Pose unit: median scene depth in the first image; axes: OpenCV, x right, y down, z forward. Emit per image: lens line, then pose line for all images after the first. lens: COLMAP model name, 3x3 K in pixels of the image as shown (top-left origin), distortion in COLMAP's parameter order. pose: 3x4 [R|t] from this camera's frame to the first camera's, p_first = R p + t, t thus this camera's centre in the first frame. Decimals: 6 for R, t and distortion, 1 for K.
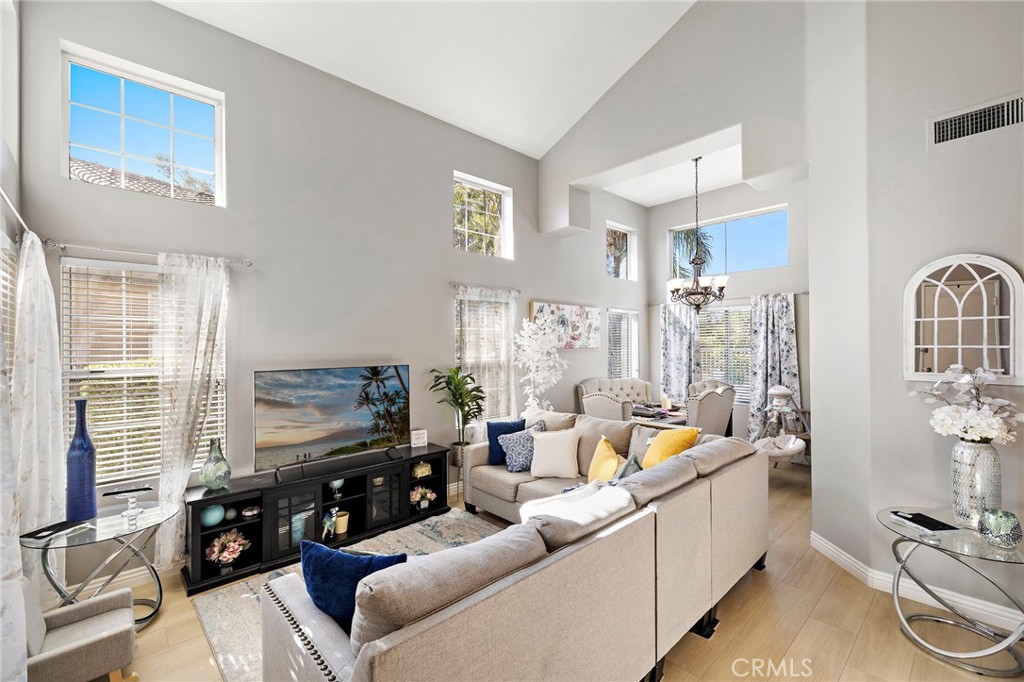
lens RADIAL K [[428.2, 0, 513.3], [0, 428.2, 346.2], [0, 0, 1]] dist [0.003796, -0.000092]
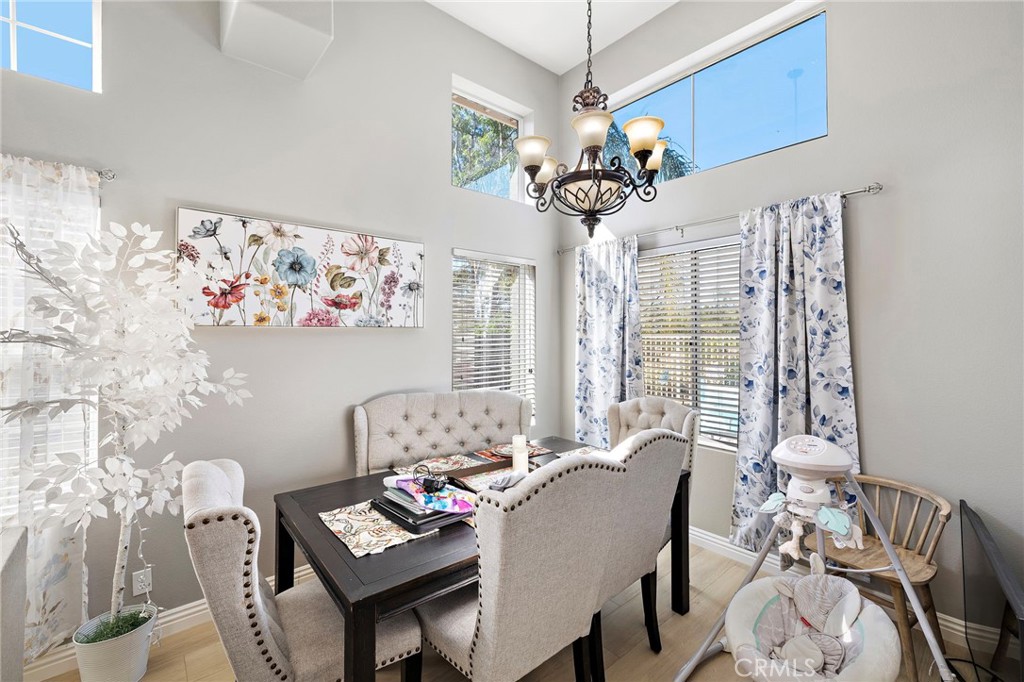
lens RADIAL K [[428.2, 0, 510.9], [0, 428.2, 332.7], [0, 0, 1]] dist [0.003796, -0.000092]
pose [[0.999242, 0.001986, -0.038879, 0.342664], [-0.002192, 0.999984, -0.005264, 0.013444], [0.038868, 0.005345, 0.999230, 0.559516]]
